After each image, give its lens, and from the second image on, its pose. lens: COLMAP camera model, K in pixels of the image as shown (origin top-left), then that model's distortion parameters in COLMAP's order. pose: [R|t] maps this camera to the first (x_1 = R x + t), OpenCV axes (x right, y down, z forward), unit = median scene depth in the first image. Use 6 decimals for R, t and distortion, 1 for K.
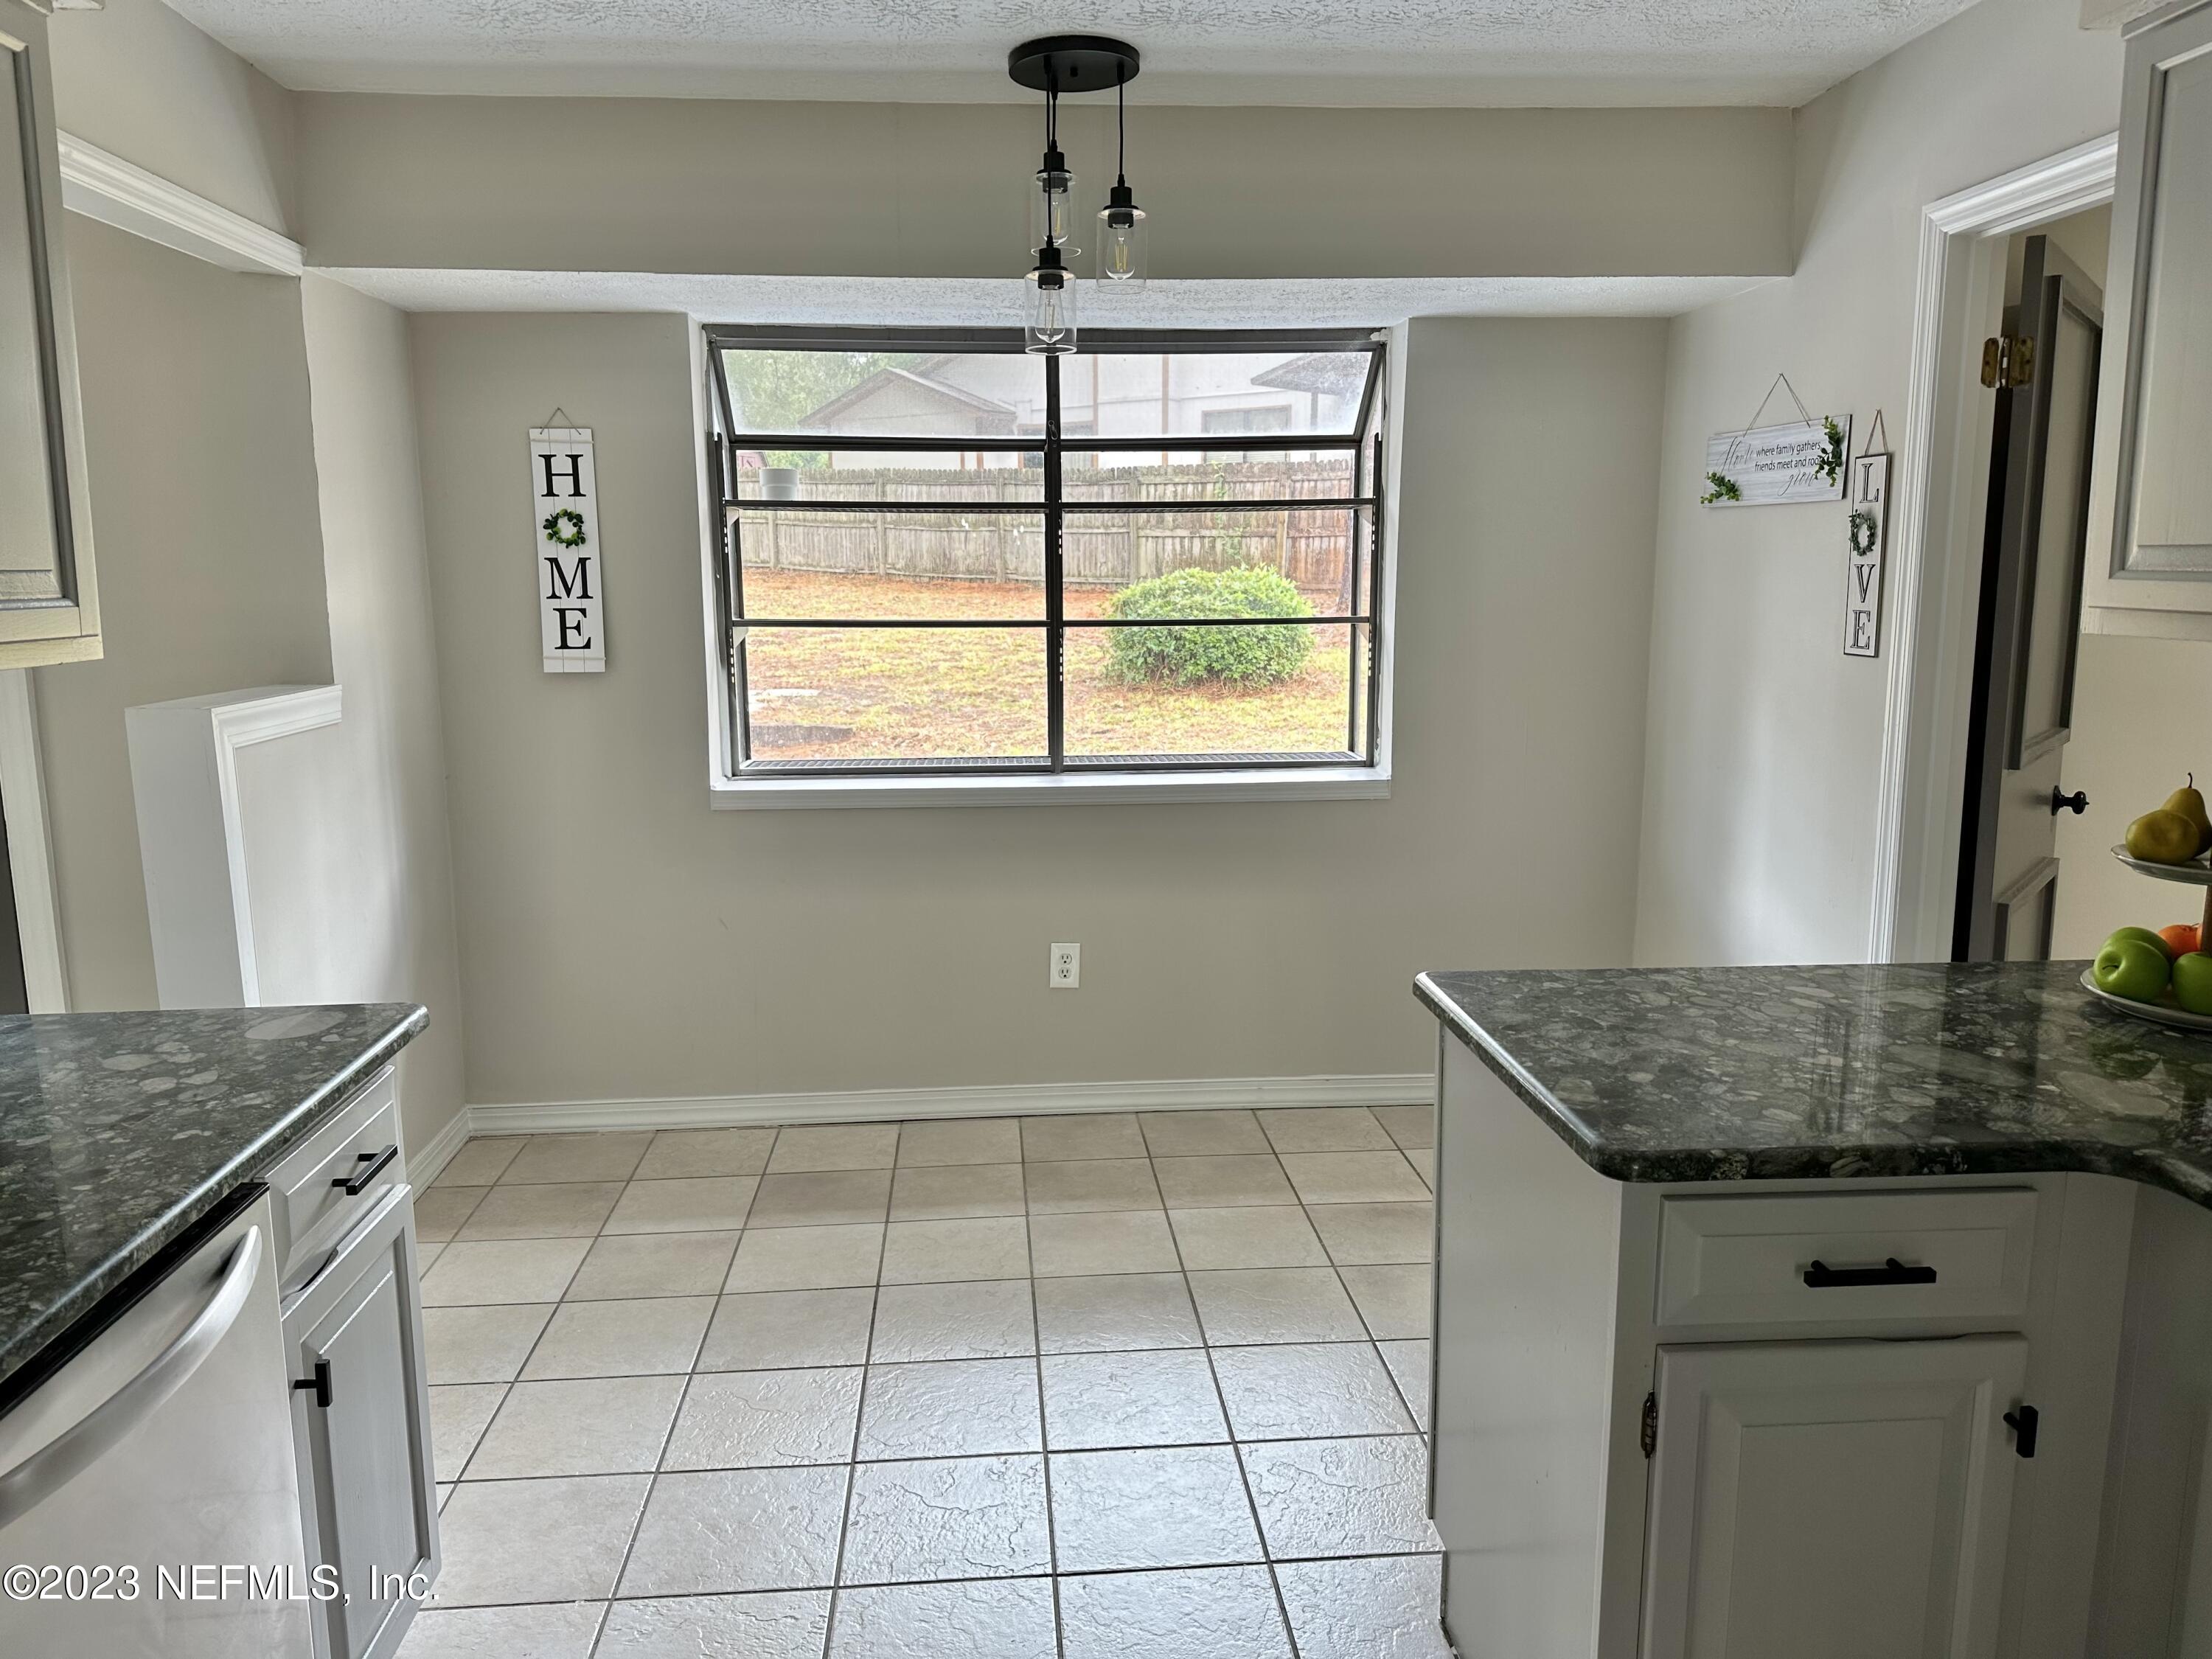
lens RADIAL K [[1541.2, 0, 1106.0], [0, 1541.2, 829.5], [0, 0, 1]] dist [0.147886, -0.259773]
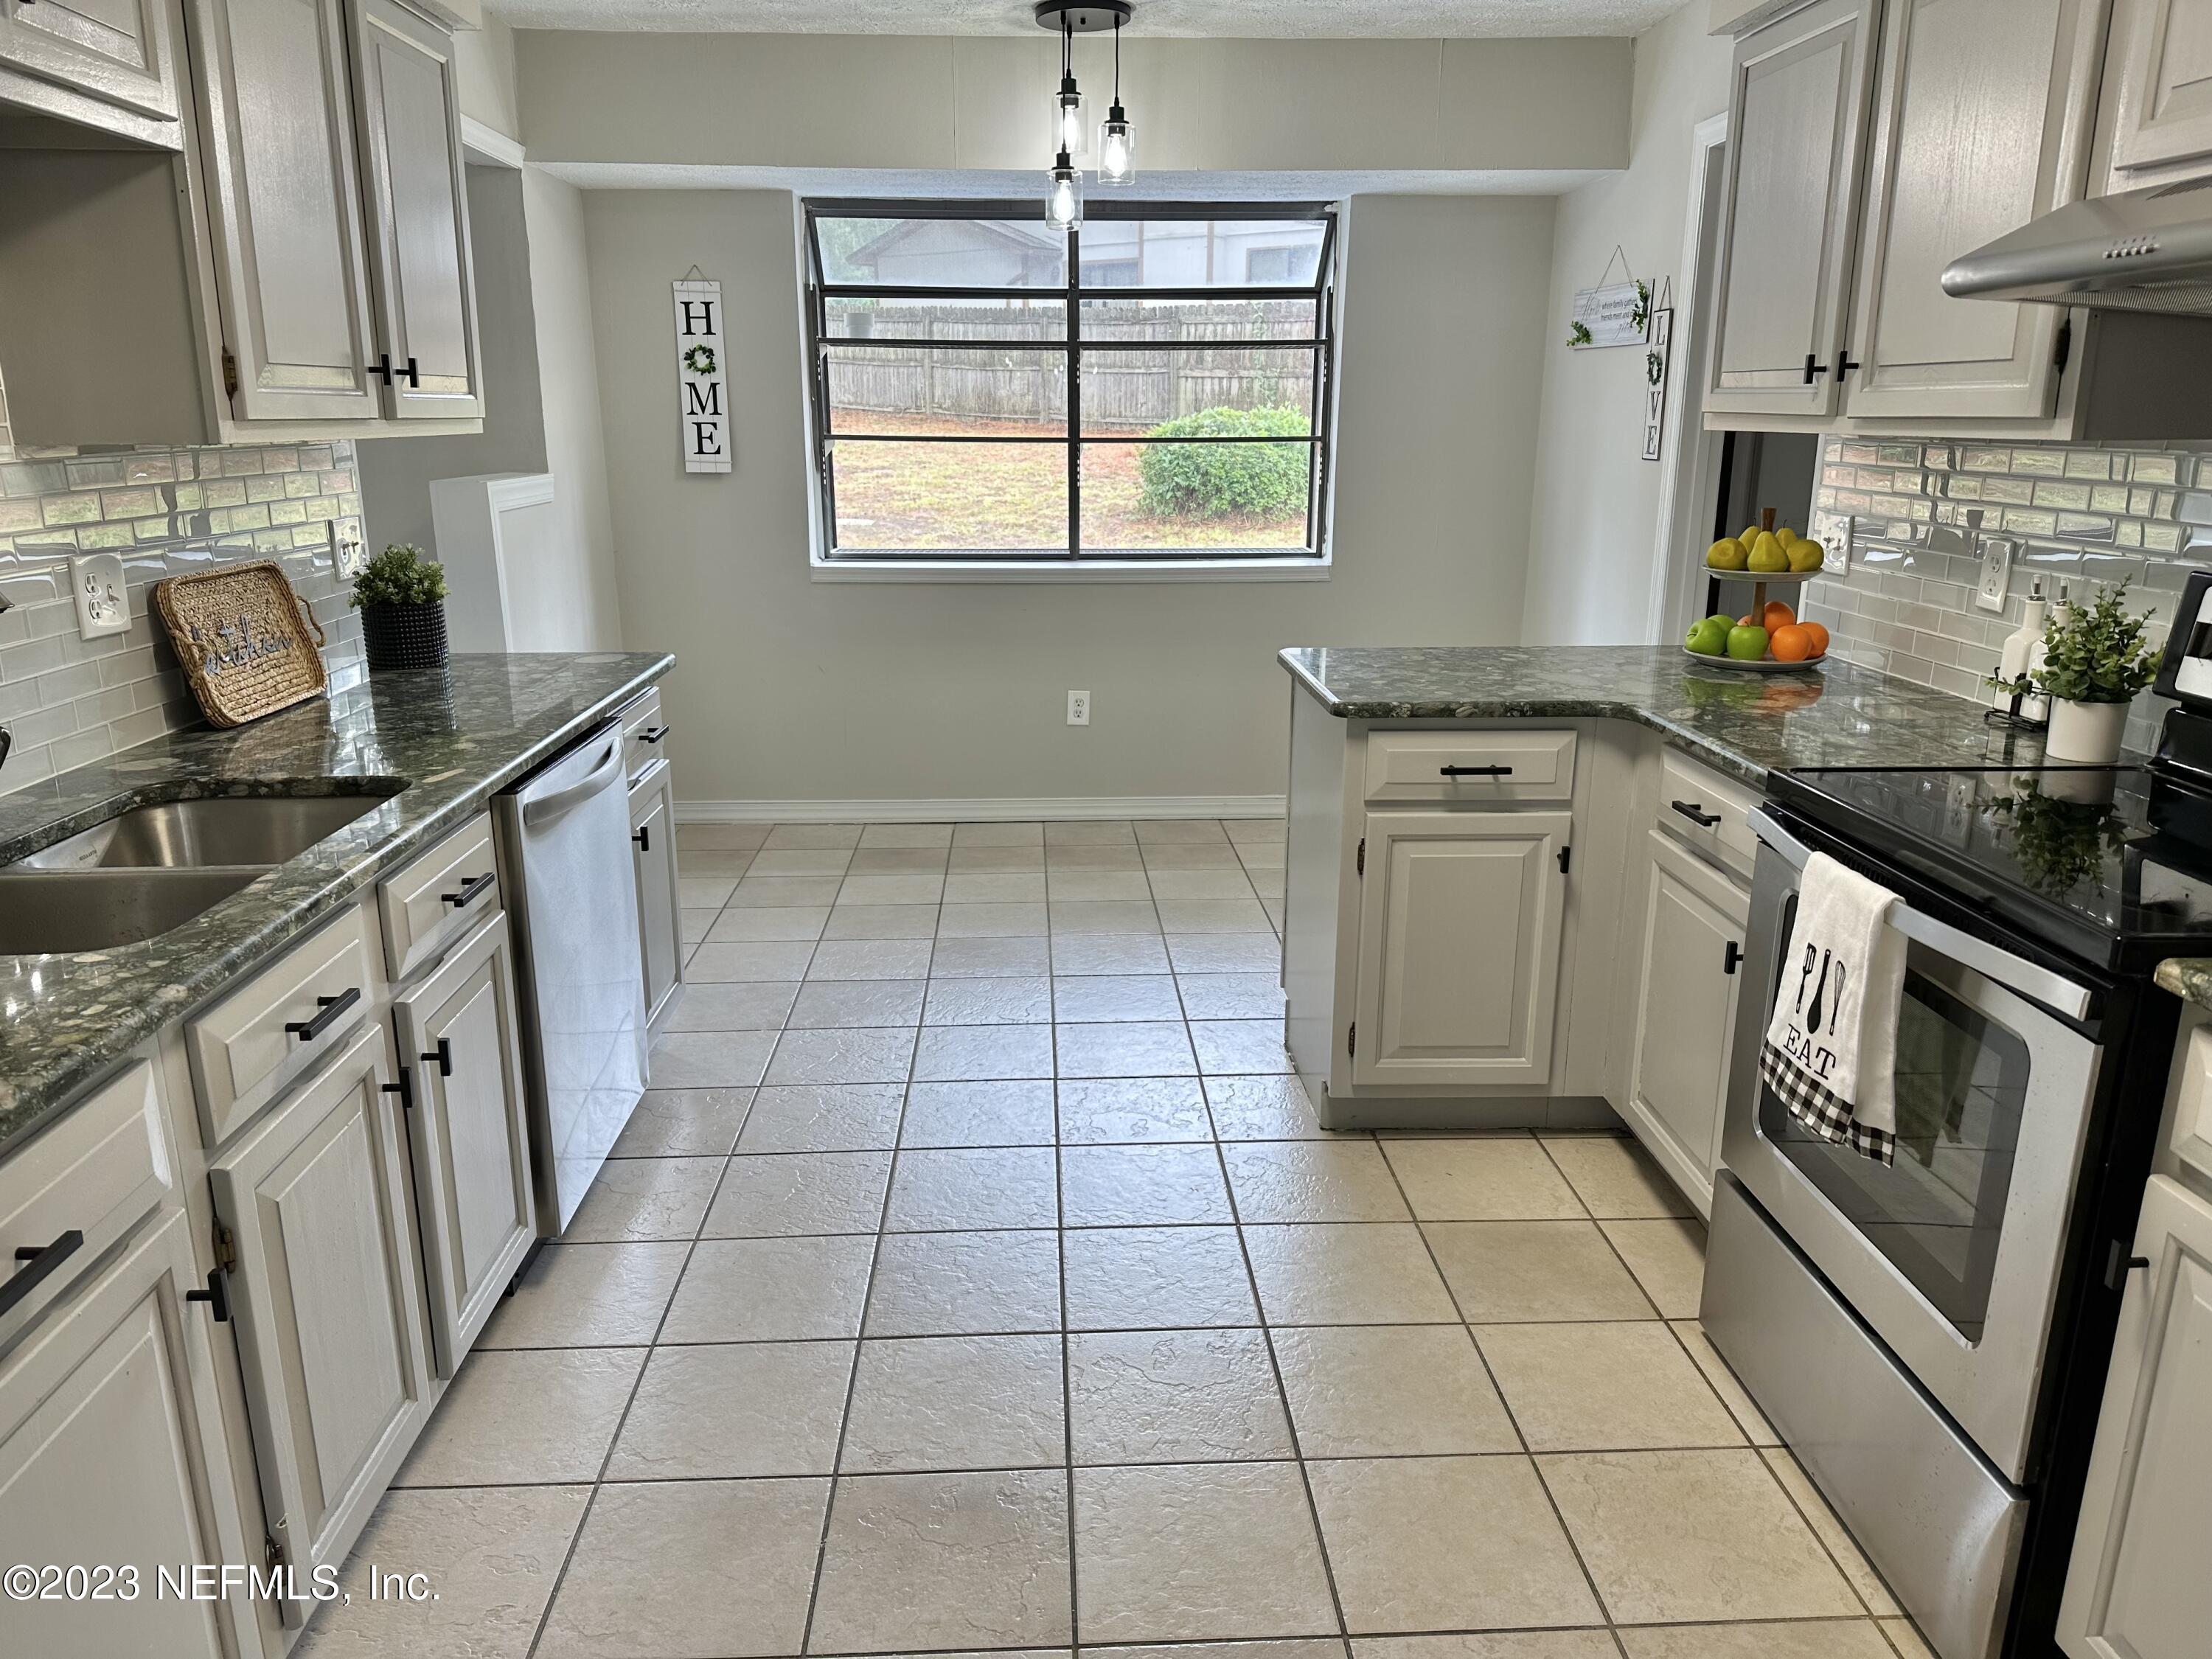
lens RADIAL K [[1541.2, 0, 1106.0], [0, 1541.2, 829.5], [0, 0, 1]] dist [0.147886, -0.259773]
pose [[0.999503, 0.015288, -0.027577, 0.036593], [-0.012600, 0.995383, 0.095156, 0.070021], [0.028905, -0.094762, 0.995080, -0.332485]]
